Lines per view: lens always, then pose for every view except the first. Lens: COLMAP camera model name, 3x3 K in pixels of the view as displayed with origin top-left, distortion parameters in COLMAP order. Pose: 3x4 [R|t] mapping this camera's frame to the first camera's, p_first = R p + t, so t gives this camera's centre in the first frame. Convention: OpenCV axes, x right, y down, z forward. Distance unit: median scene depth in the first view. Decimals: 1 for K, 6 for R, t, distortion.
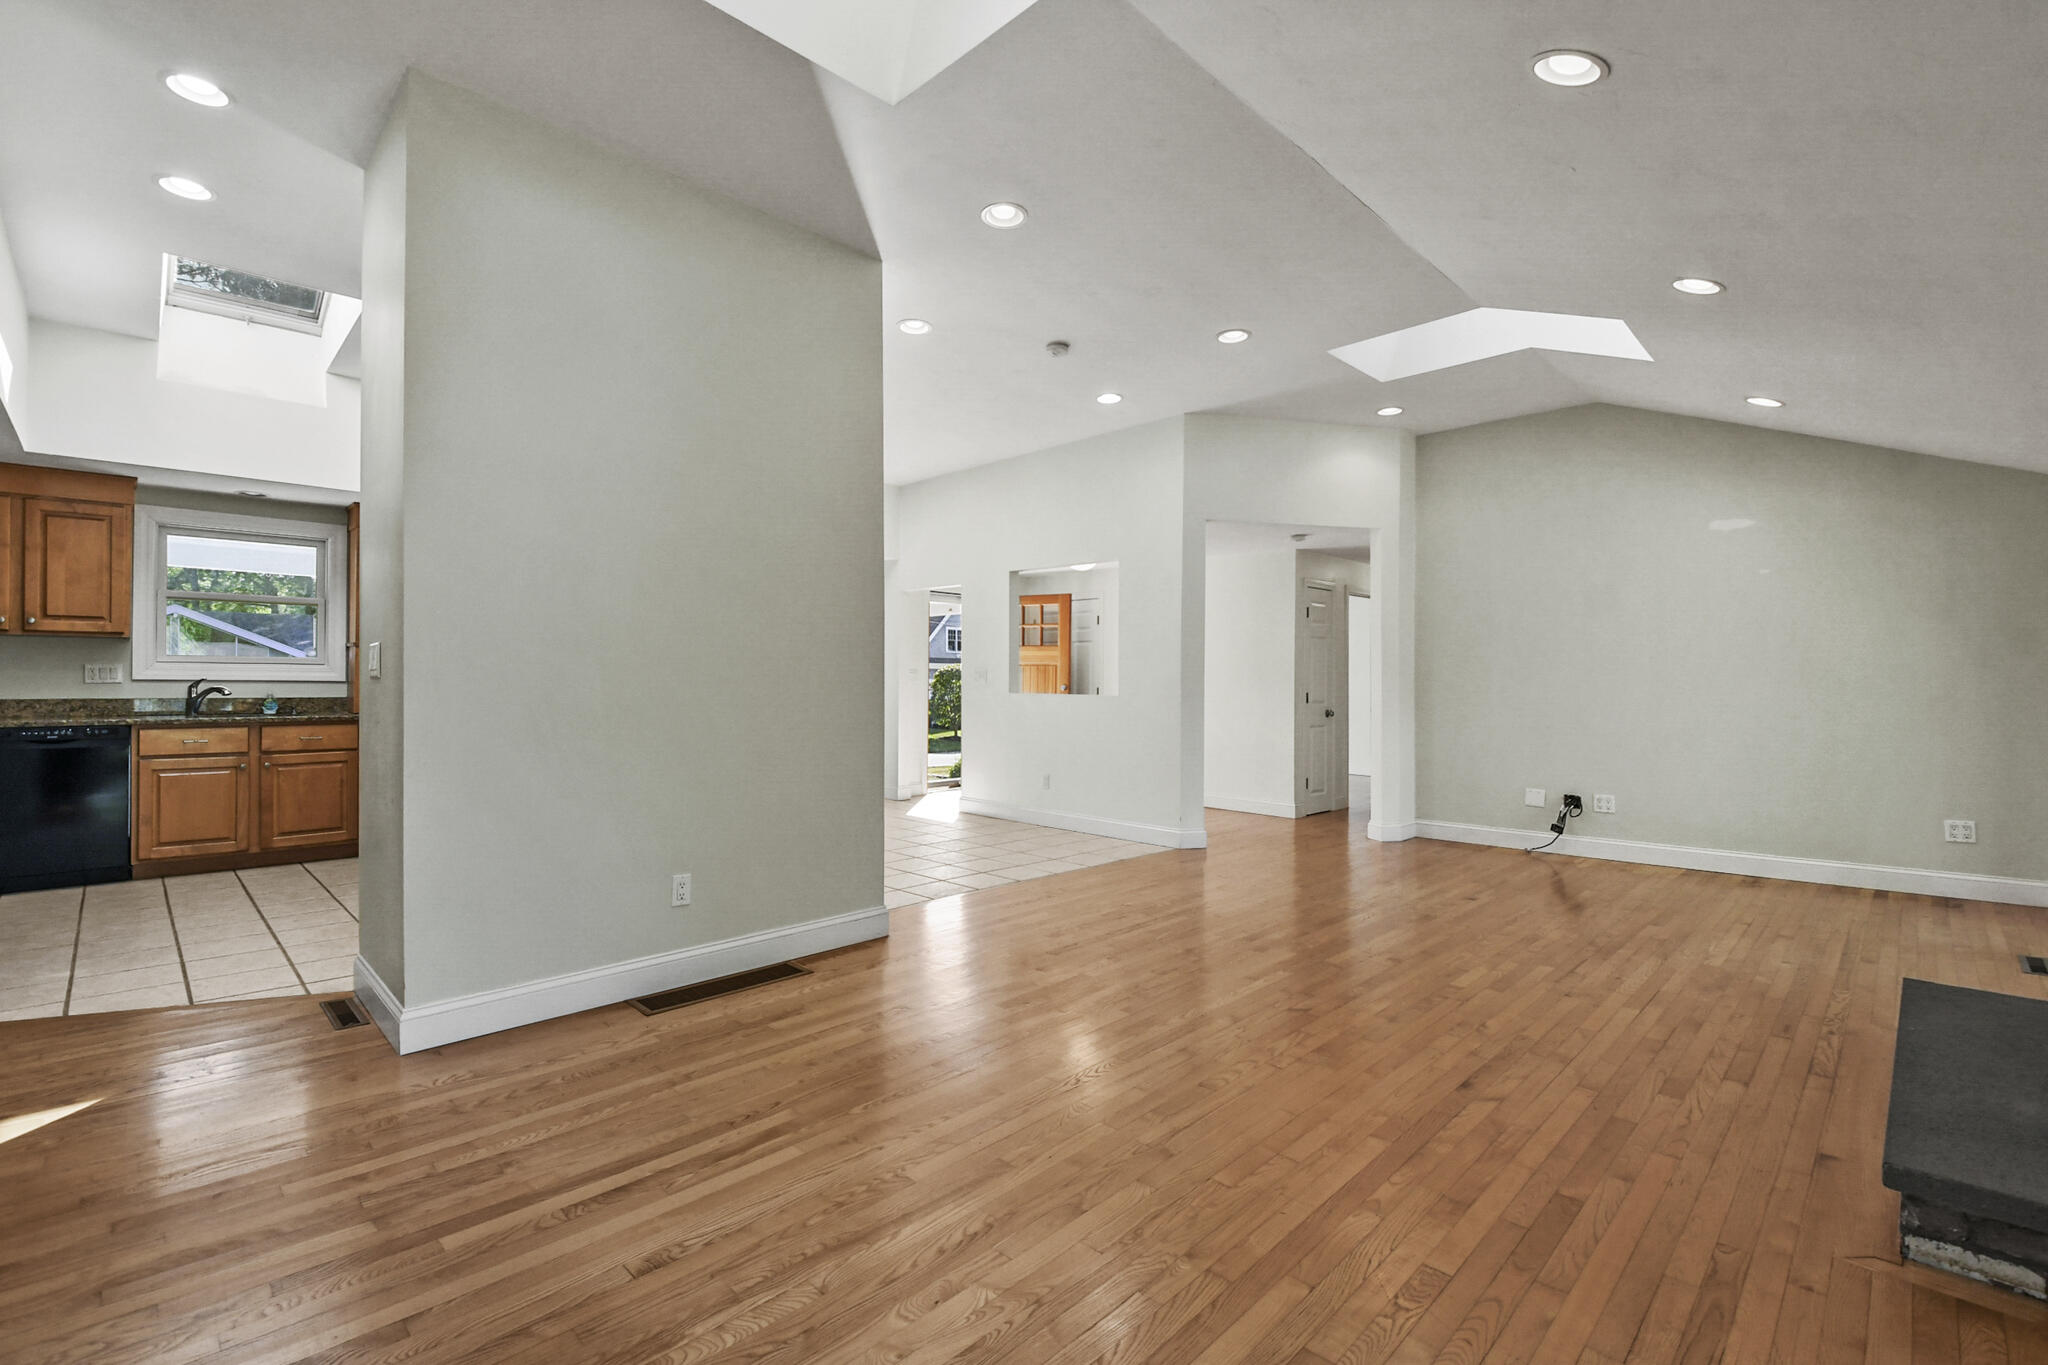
lens RADIAL K [[908.7, 0, 1024.0], [0, 908.7, 682.5], [0, 0, 1]] dist [0.022937, -0.018760]
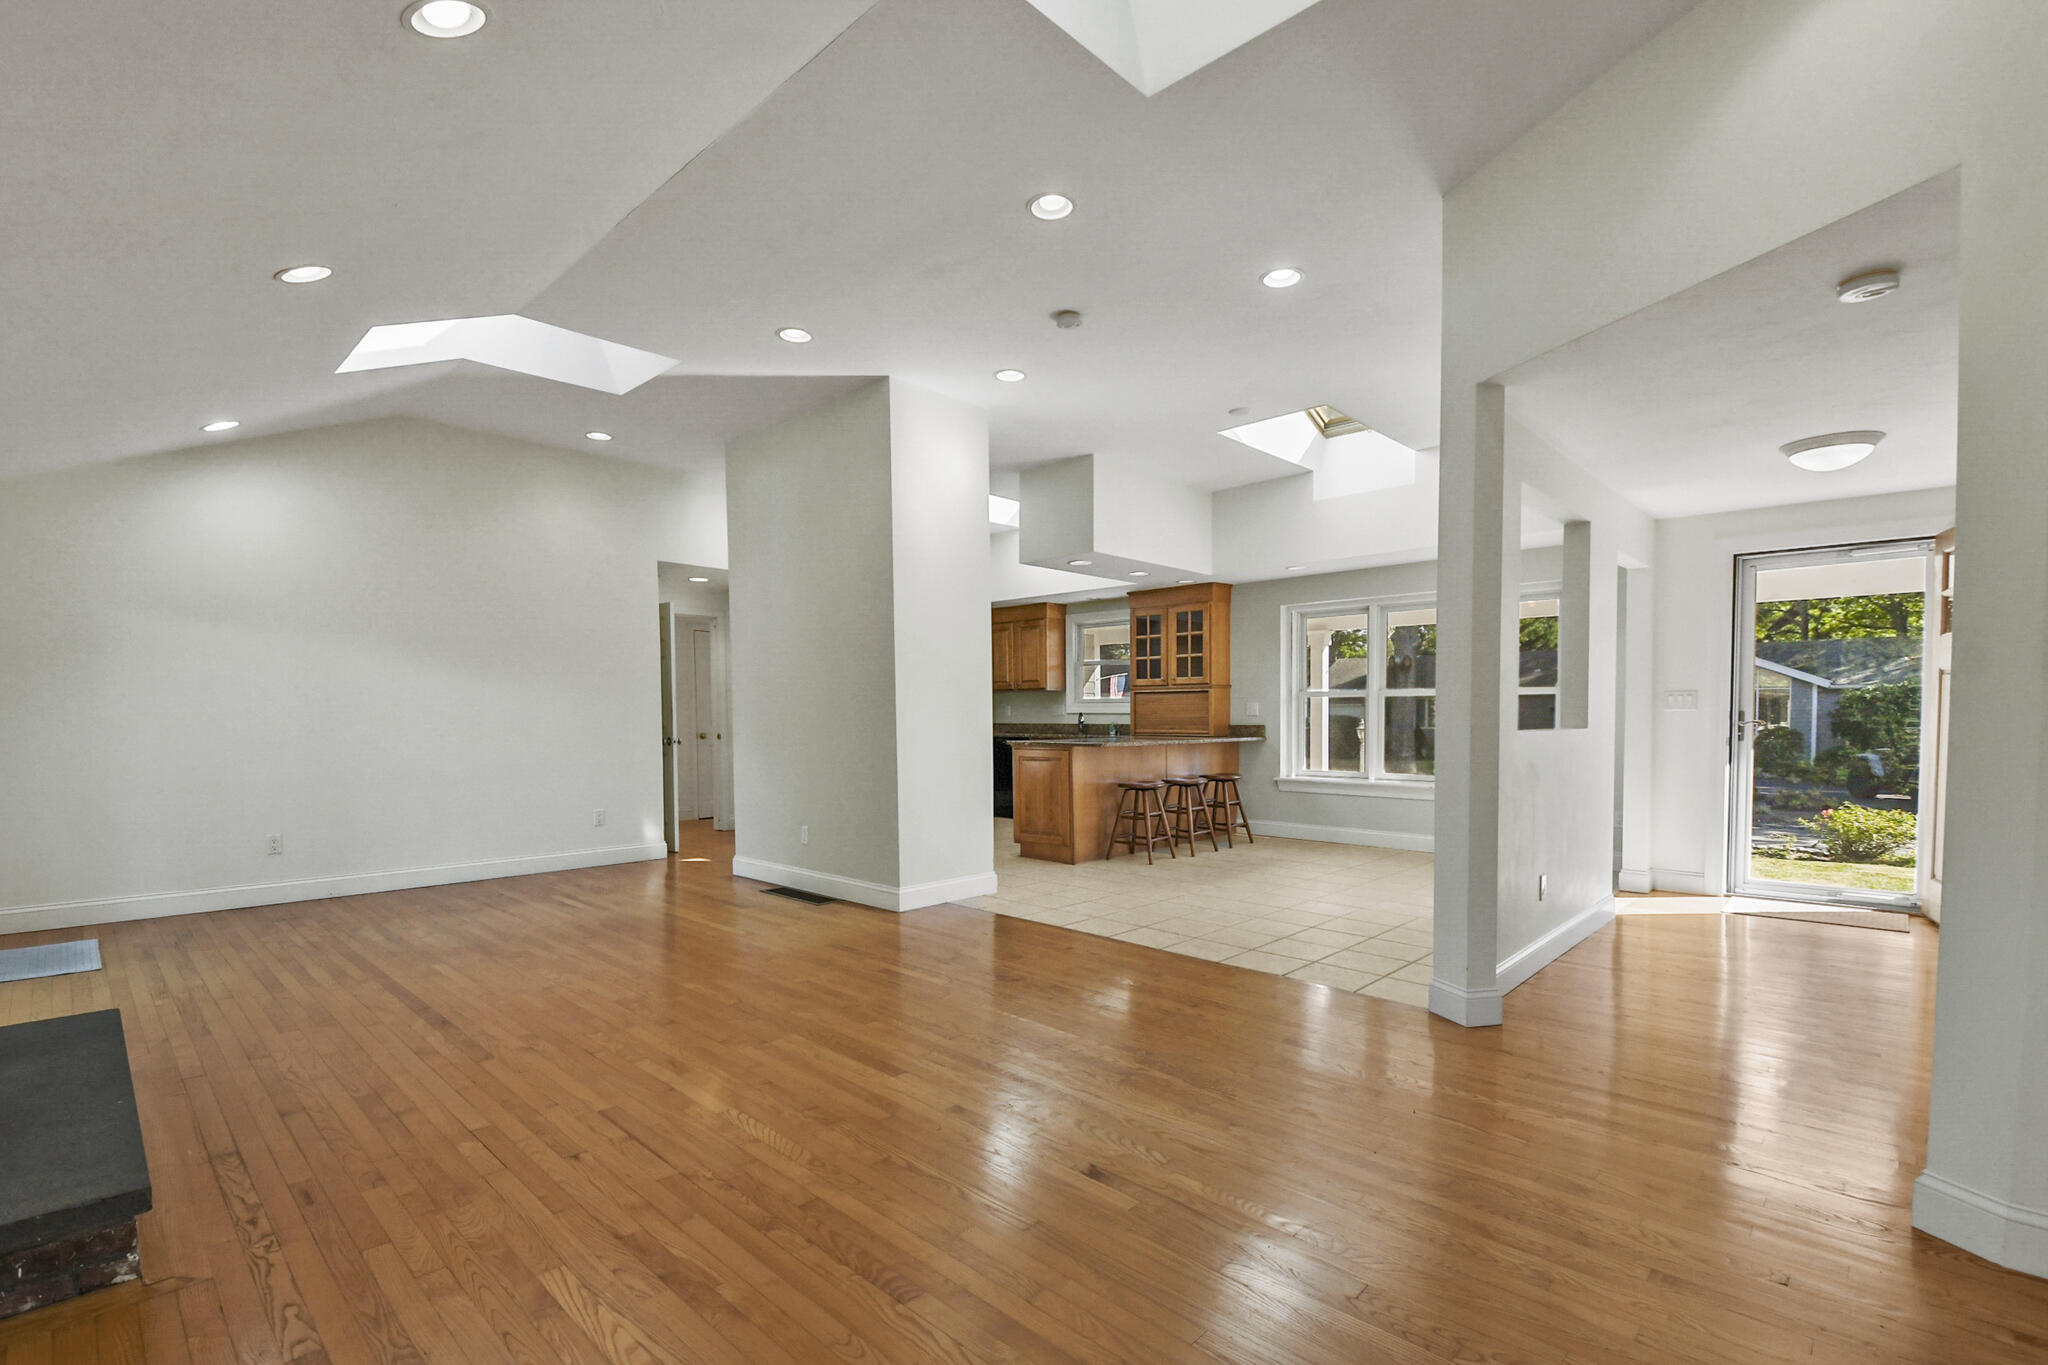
lens RADIAL K [[935.1, 0, 995.0], [0, 935.1, 749.8], [0, 0, 1]] dist [-0.000072, -0.000124]
pose [[0.003262, 0.032560, -0.999464, 0.889758], [0.003800, 0.999462, 0.032572, 0.008843], [0.999987, -0.003904, 0.003136, 0.880909]]
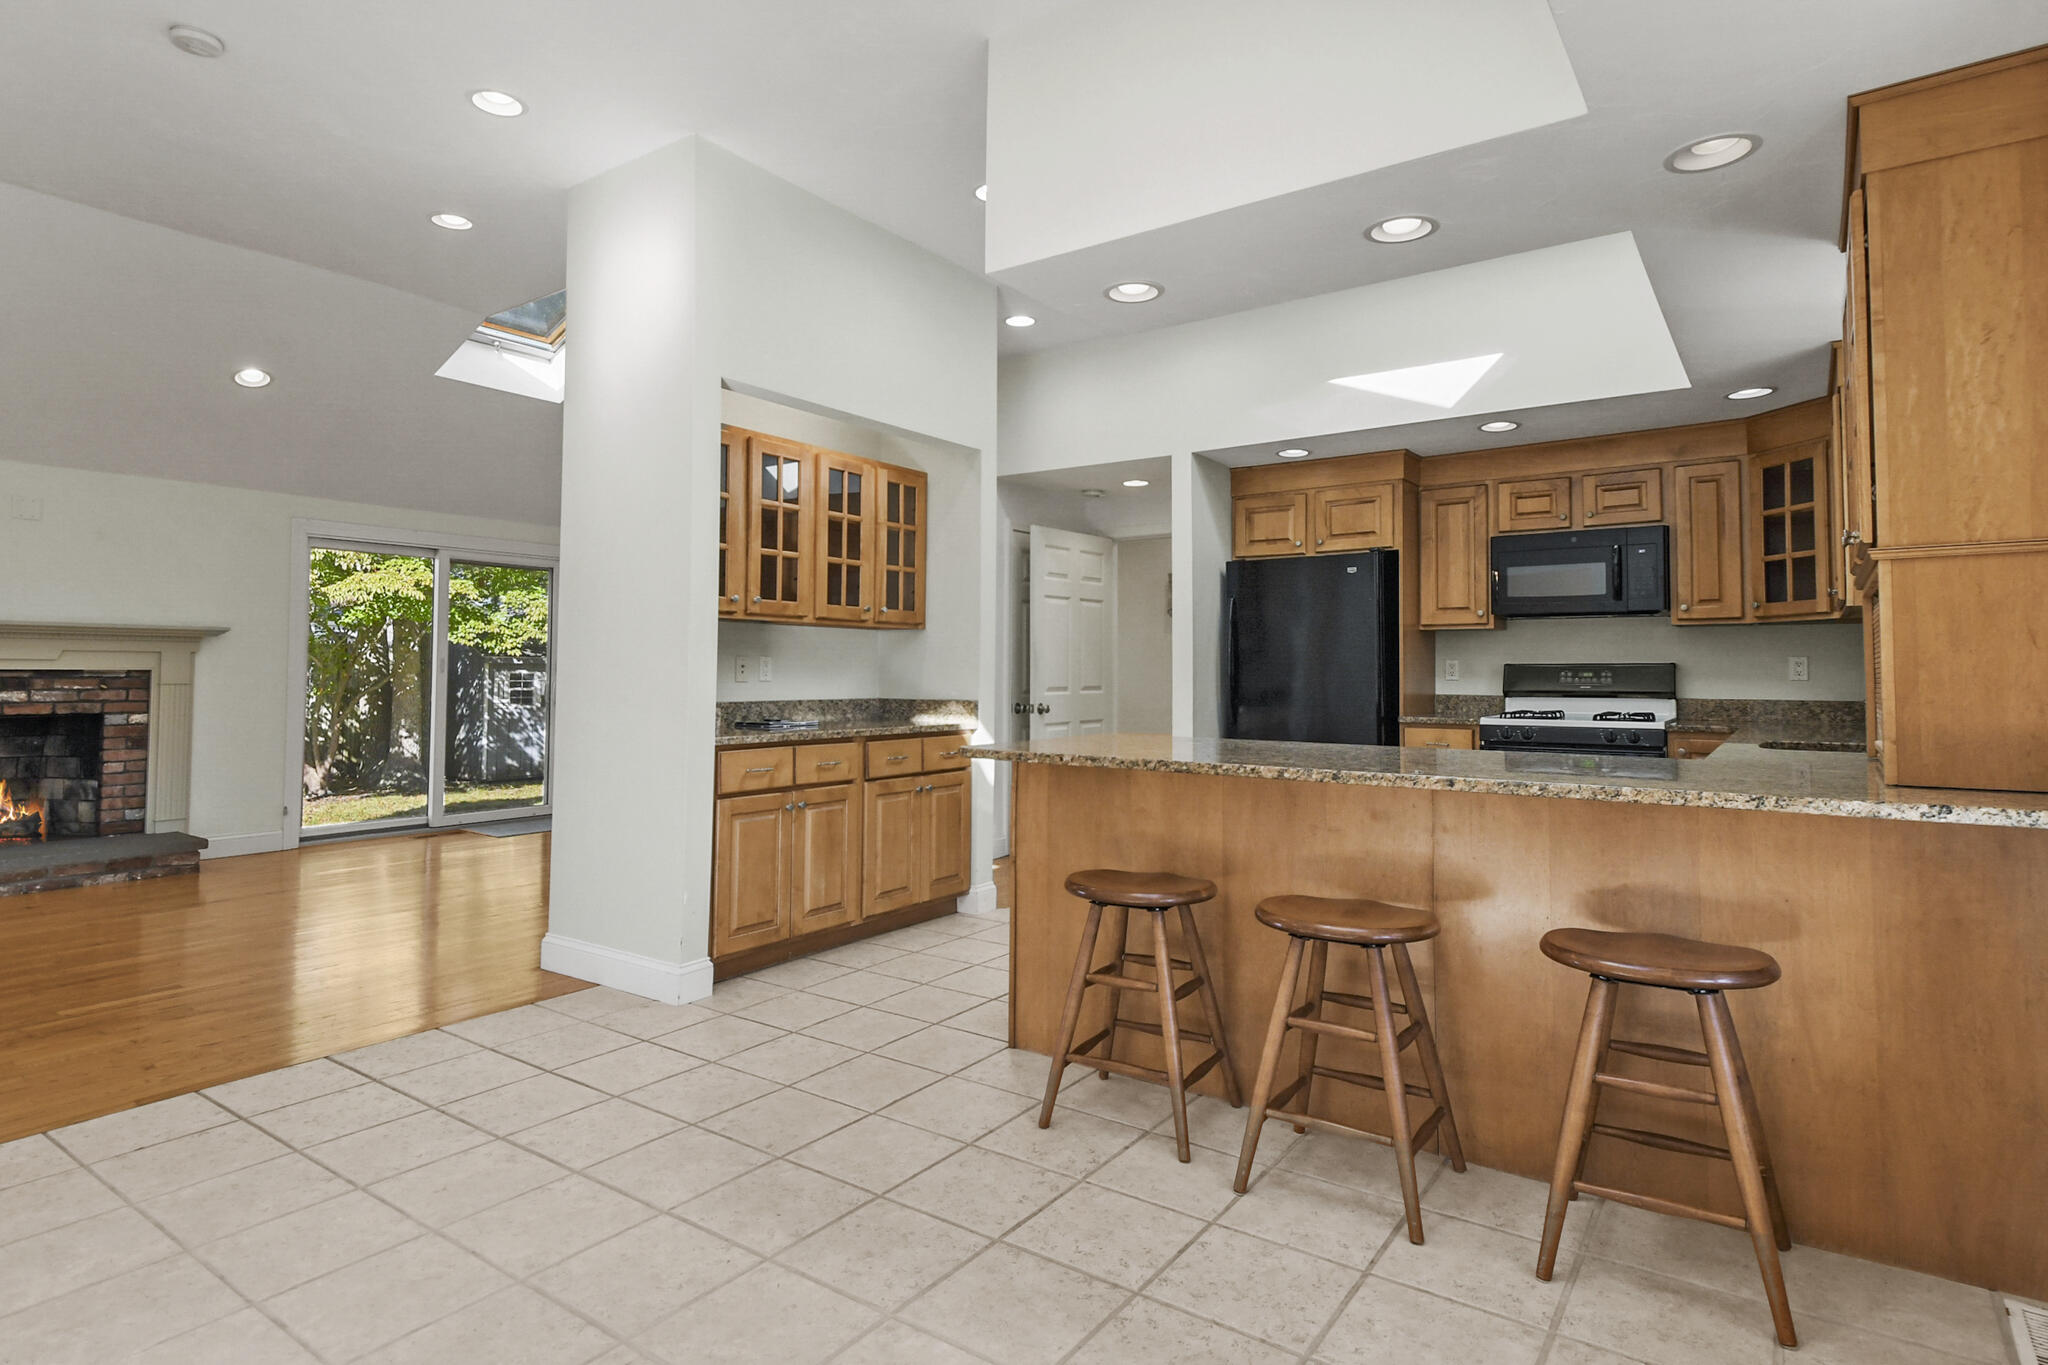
lens RADIAL K [[1085.0, 0, 997.8], [0, 1085.0, 642.1], [0, 0, 1]] dist [0.024773, -0.000792]
pose [[-0.988567, -0.014606, -0.150072, -0.316697], [-0.009949, 0.999447, -0.031738, 0.003388], [0.150453, -0.029882, -0.988165, 1.612346]]
